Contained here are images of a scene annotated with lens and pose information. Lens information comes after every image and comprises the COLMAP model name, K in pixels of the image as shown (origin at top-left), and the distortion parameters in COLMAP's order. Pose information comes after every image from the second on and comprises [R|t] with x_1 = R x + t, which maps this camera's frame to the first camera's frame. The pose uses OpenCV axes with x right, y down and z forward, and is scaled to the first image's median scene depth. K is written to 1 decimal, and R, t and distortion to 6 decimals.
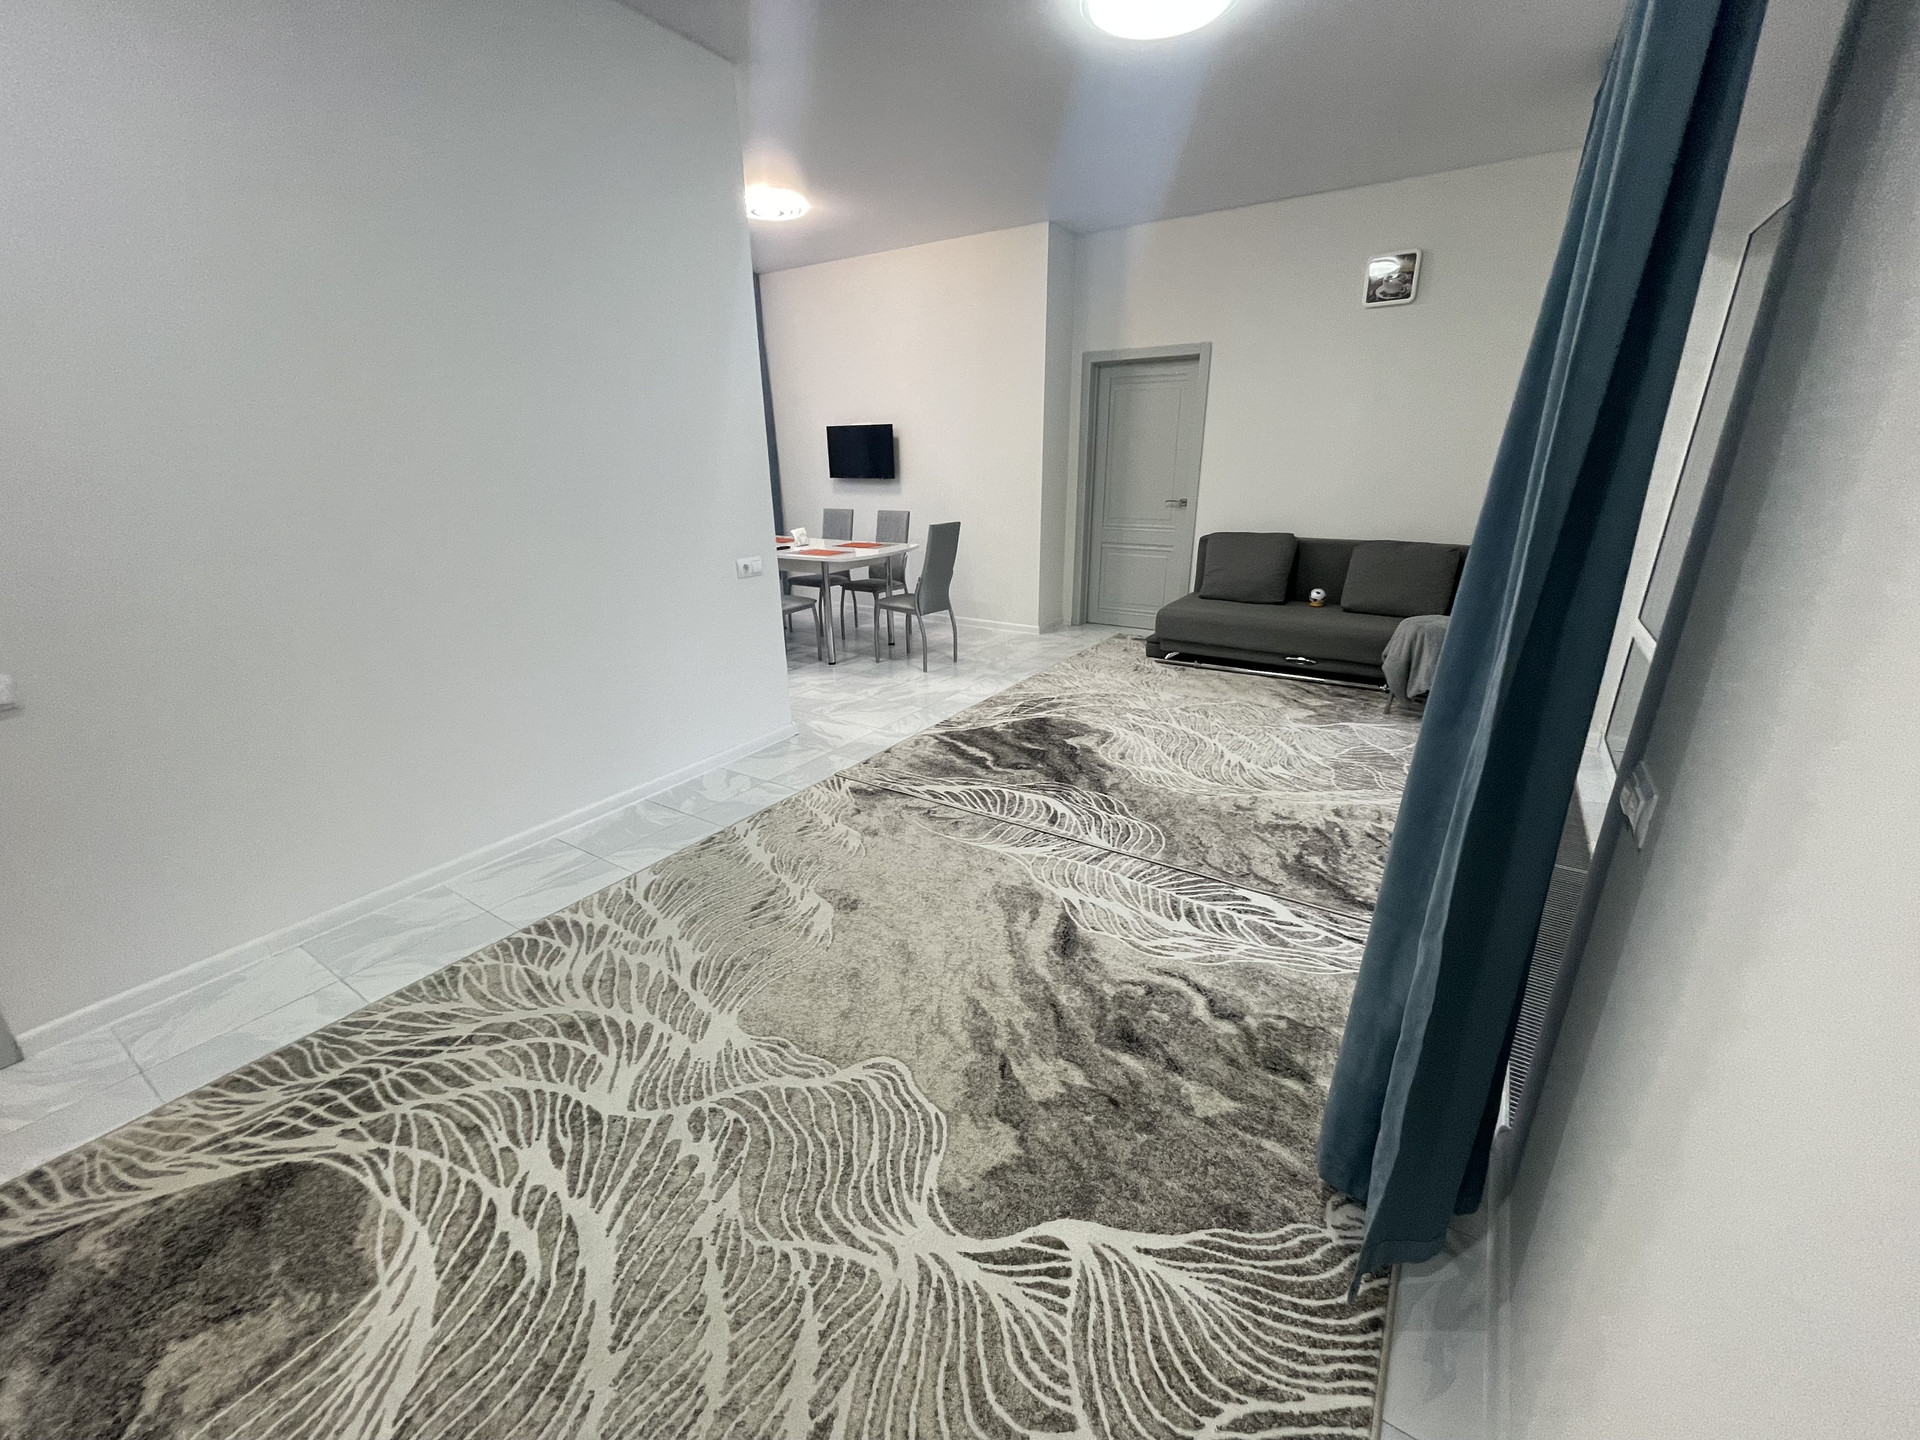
lens RADIAL K [[769.3, 0, 950.0], [0, 769.3, 720.0], [0, 0, 1]] dist [-0.003502, 0.000823]
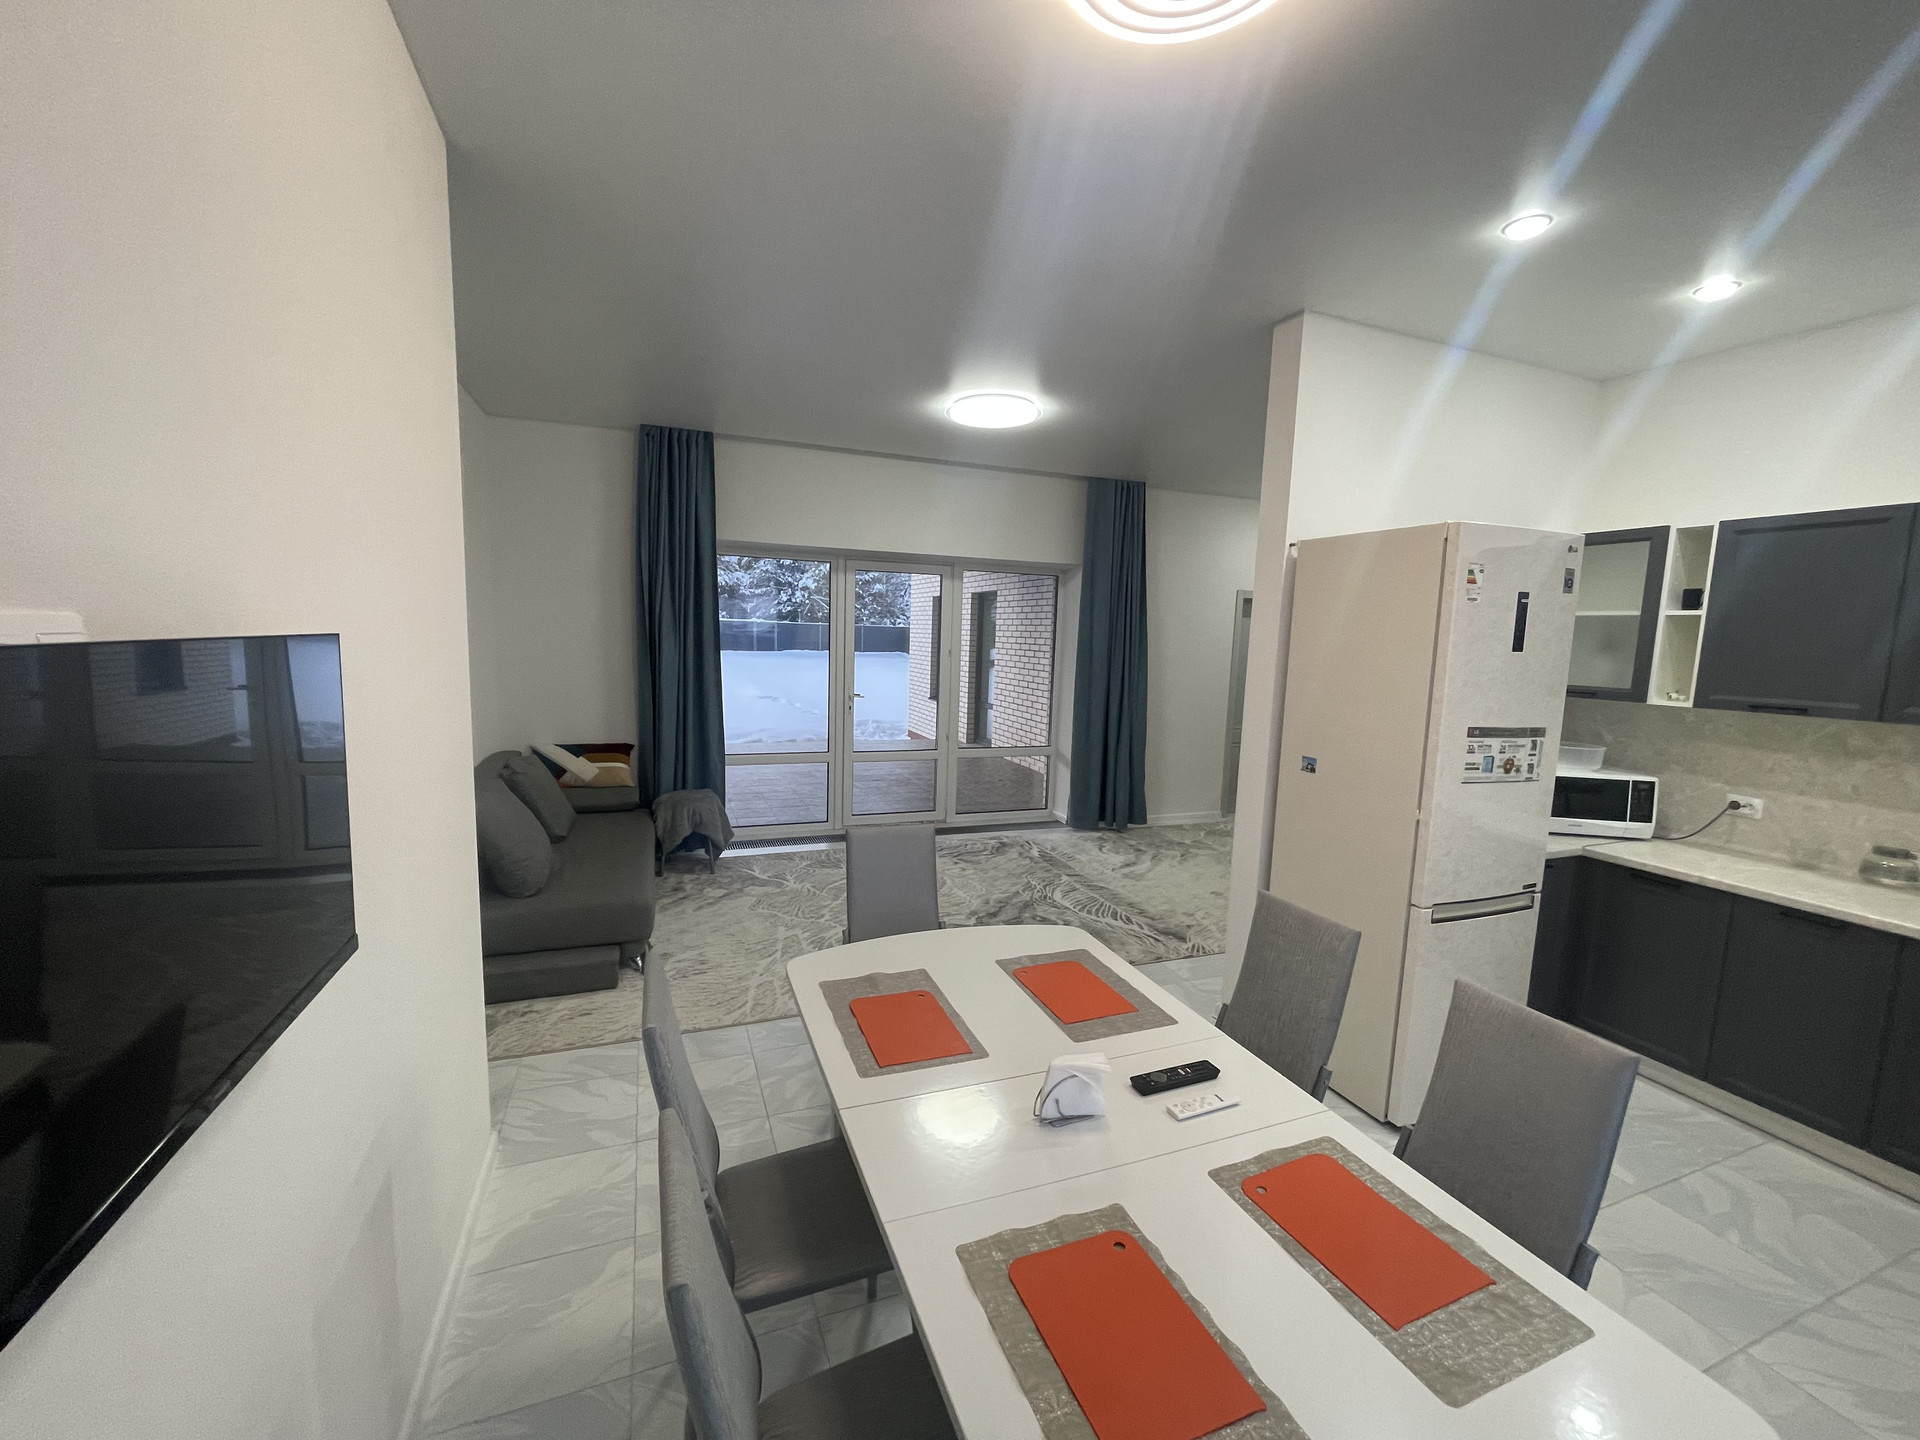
lens RADIAL K [[769.3, 0, 959.0], [0, 769.3, 725.0], [0, 0, 1]] dist [-0.003502, 0.000823]
pose [[-0.820672, -0.082820, 0.565366, -0.505030], [0.167026, 0.911454, 0.375970, -0.759921], [-0.546443, 0.402979, -0.734172, 1.981963]]
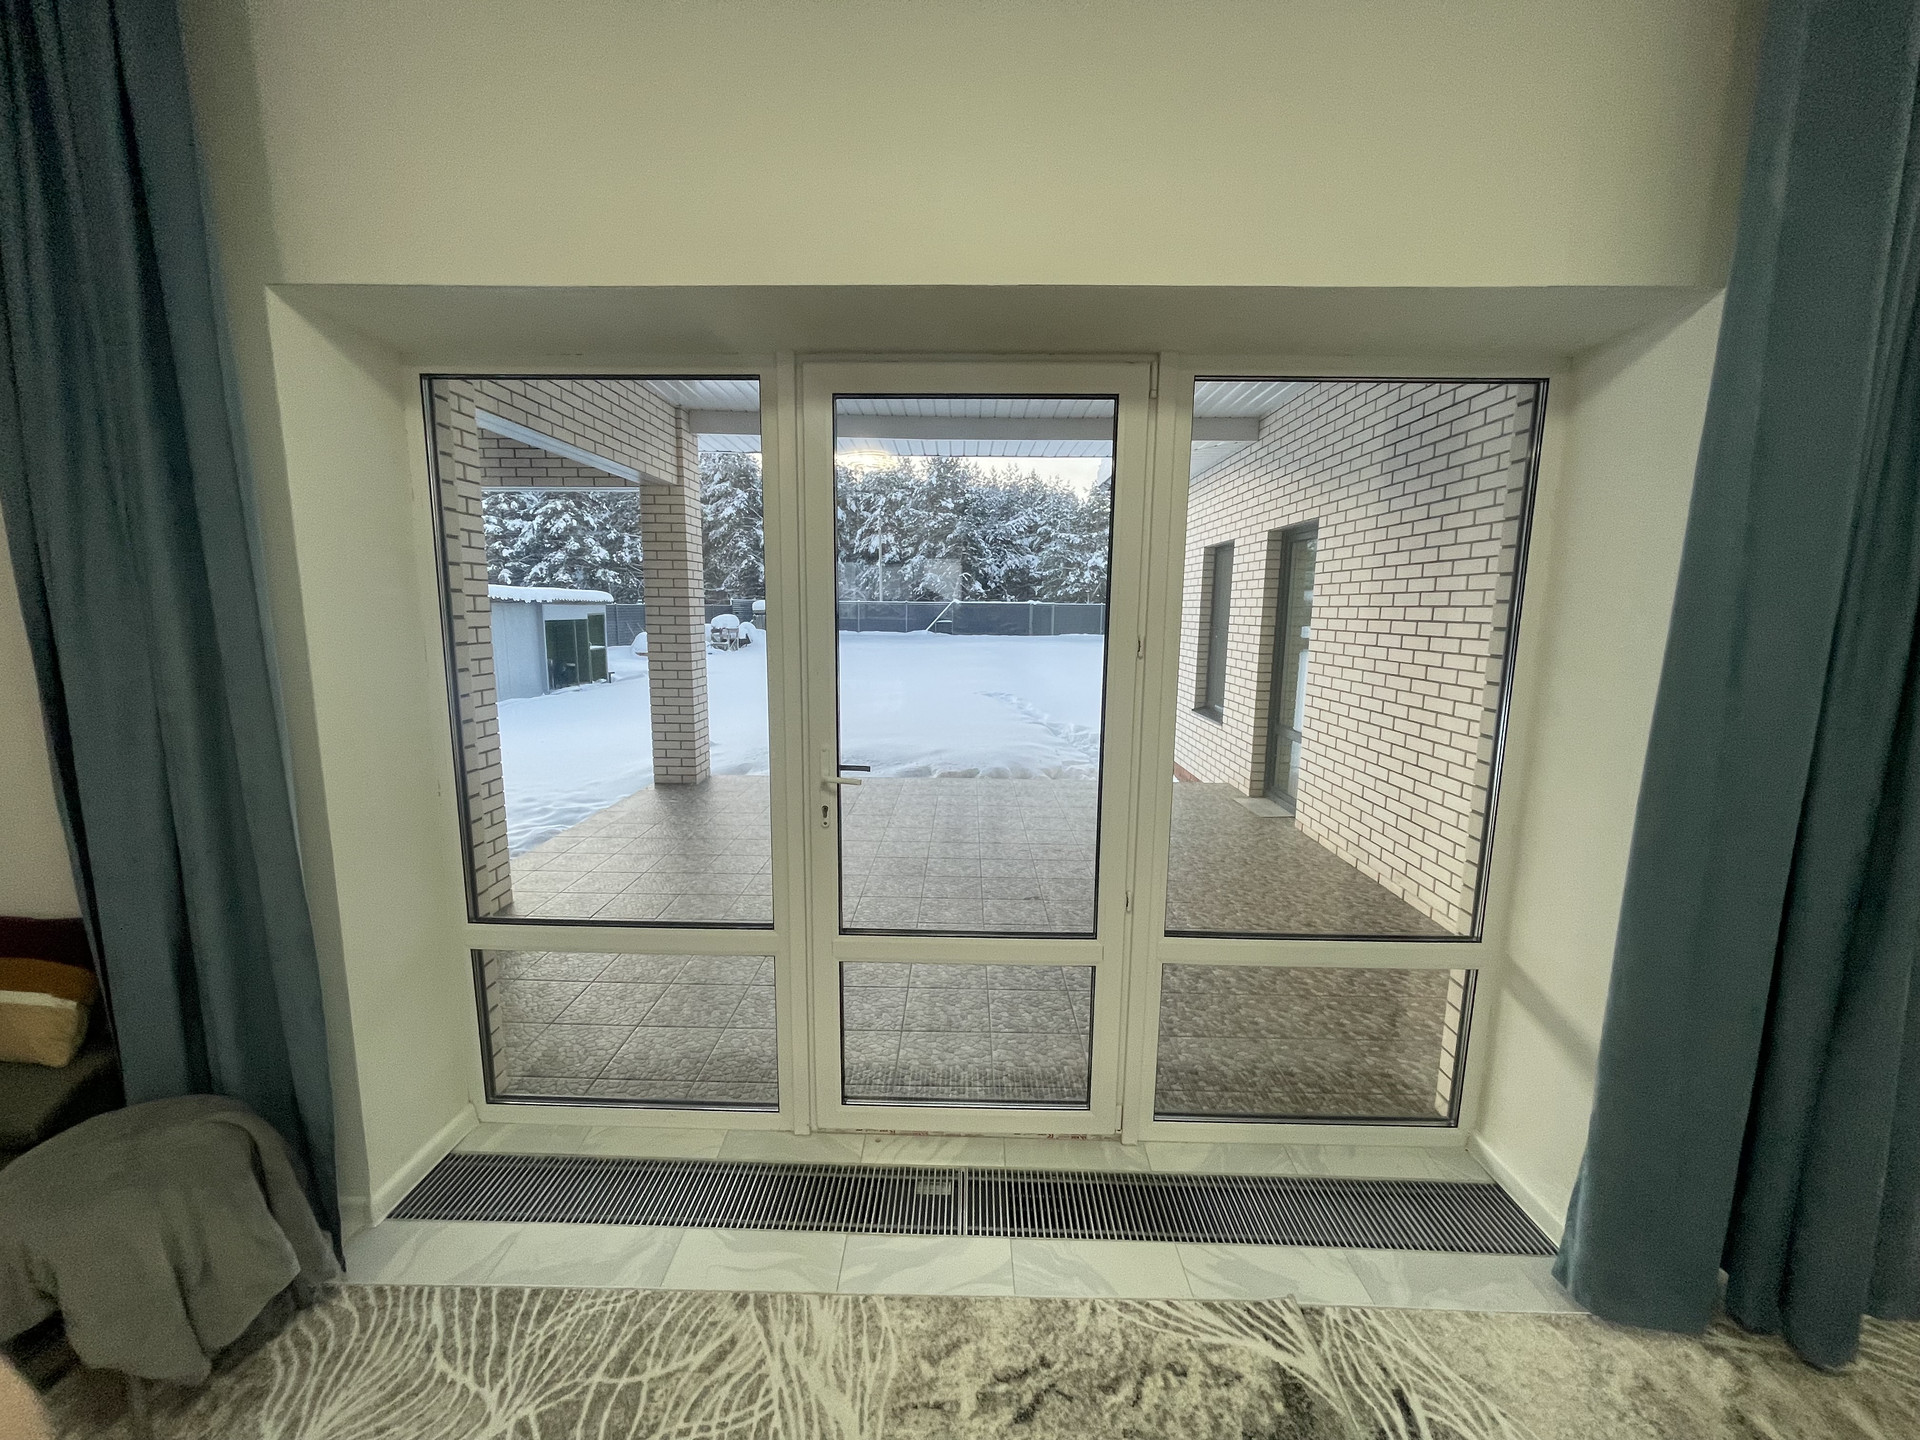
lens RADIAL K [[769.3, 0, 955.4], [0, 769.3, 728.6], [0, 0, 1]] dist [-0.003502, 0.000823]
pose [[-0.542159, -0.122299, 0.831328, 0.174264], [0.273676, 0.909705, 0.312310, -0.379068], [-0.794459, 0.396836, -0.459734, 0.941427]]
